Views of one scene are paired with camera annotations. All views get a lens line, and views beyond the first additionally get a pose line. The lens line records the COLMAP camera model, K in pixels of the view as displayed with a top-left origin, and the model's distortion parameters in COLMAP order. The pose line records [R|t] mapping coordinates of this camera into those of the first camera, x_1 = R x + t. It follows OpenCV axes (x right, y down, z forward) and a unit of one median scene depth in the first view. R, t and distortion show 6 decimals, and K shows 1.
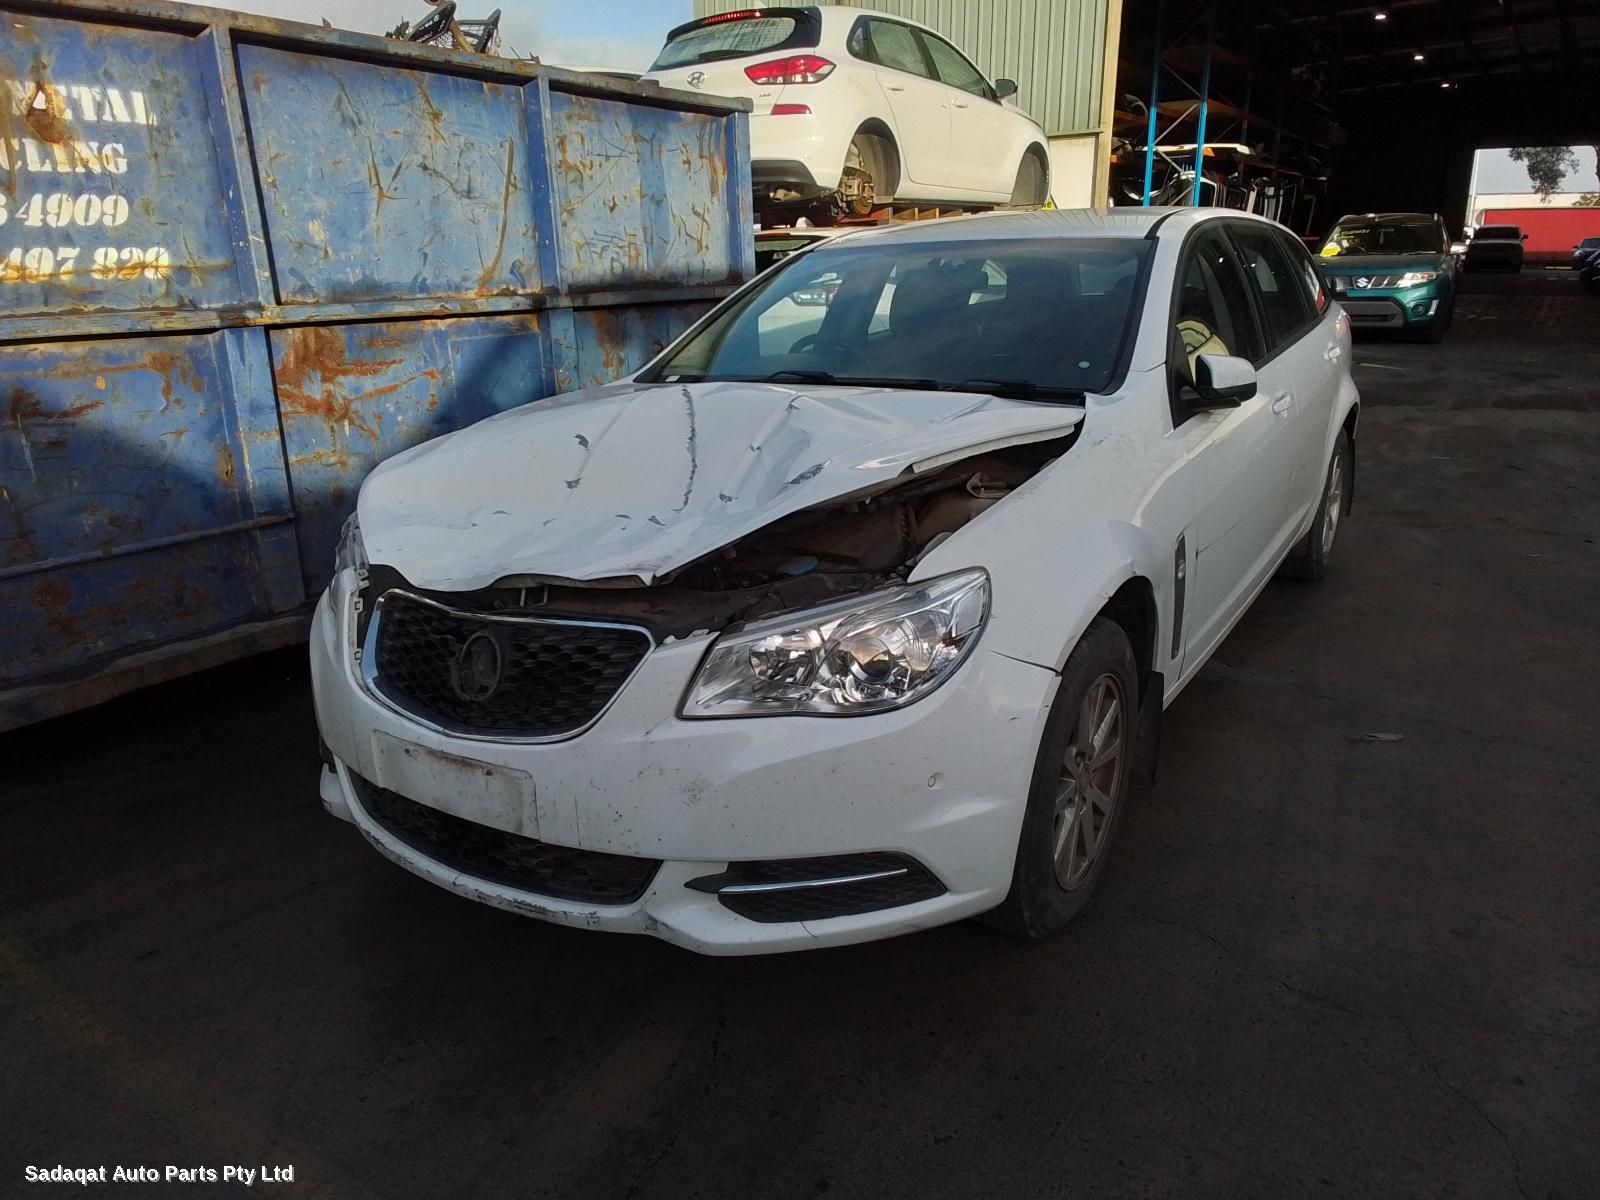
lens RADIAL K [[1112.8, 0, 808.8], [0, 1112.8, 602.6], [0, 0, 1]] dist [0.068602, -0.075486]
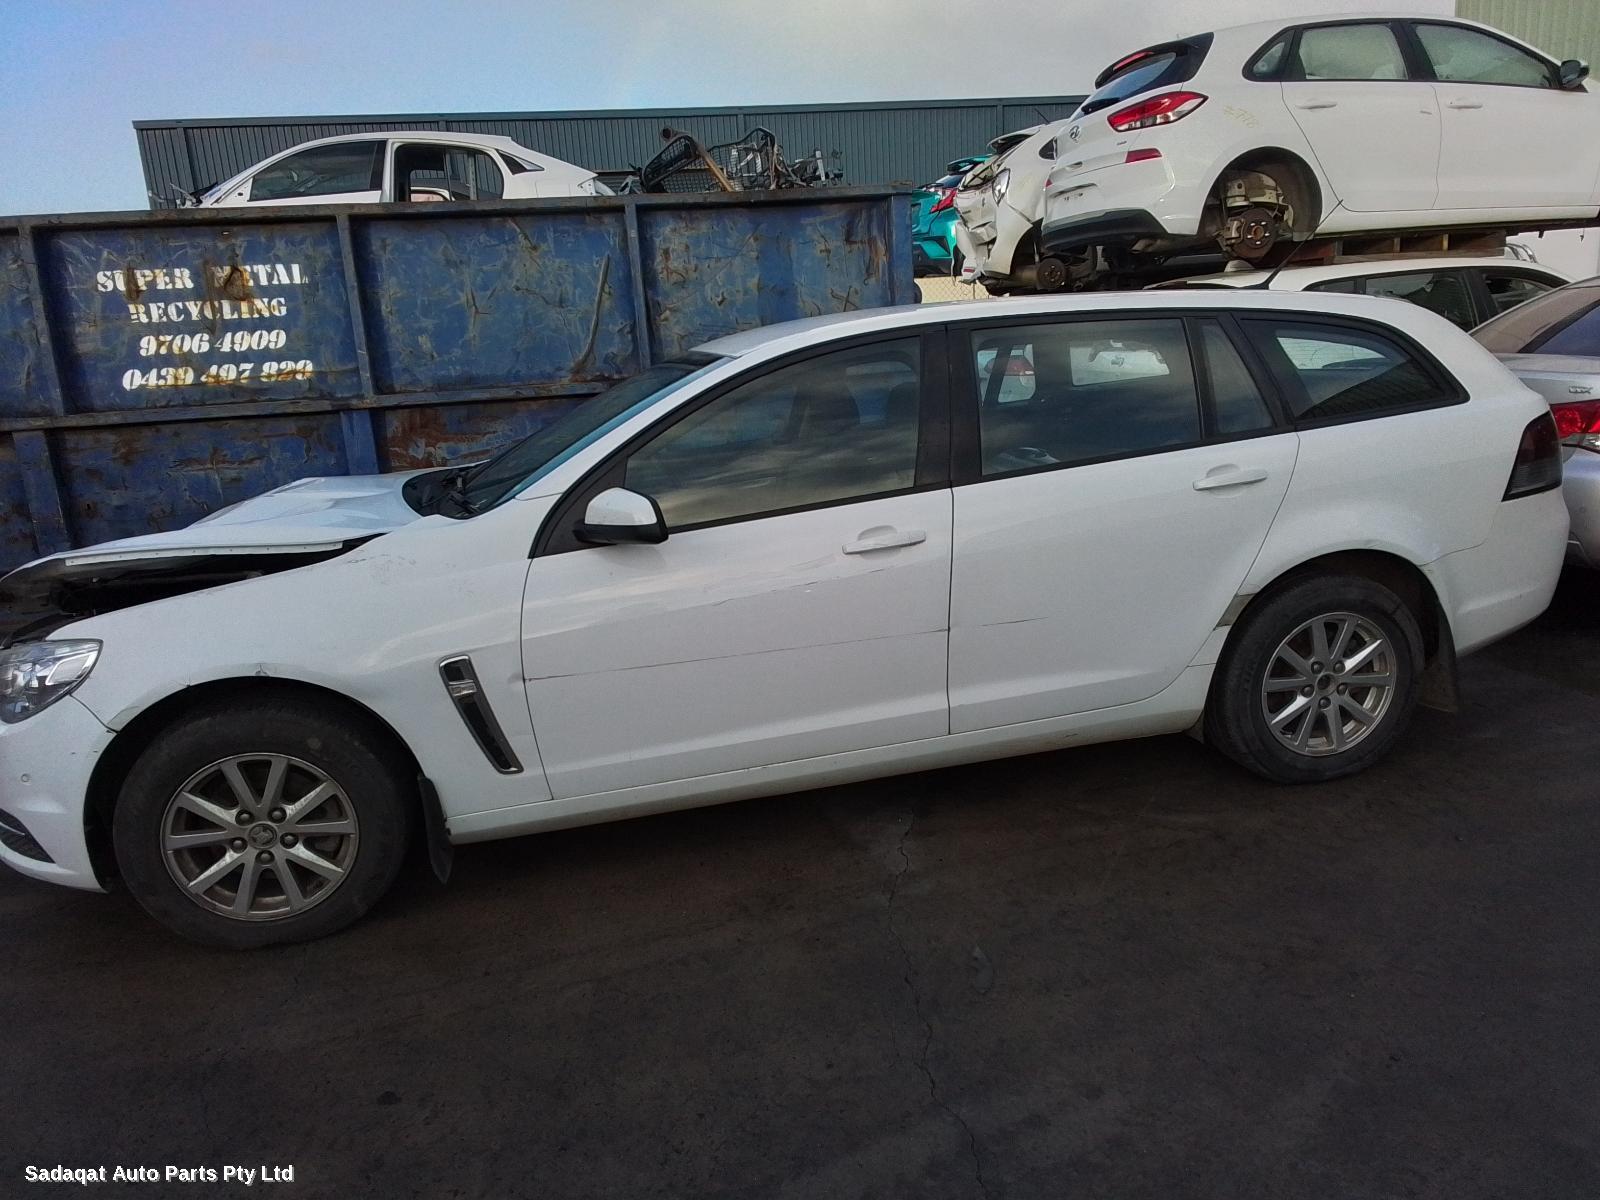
lens RADIAL K [[1112.8, 0, 792.9], [0, 1112.8, 604.3], [0, 0, 1]] dist [0.068602, -0.075486]
pose [[0.698863, 0.159486, -0.697248, 1.064588], [-0.166216, 0.984349, 0.058556, -0.187013], [0.695674, 0.074972, 0.714434, 0.382758]]
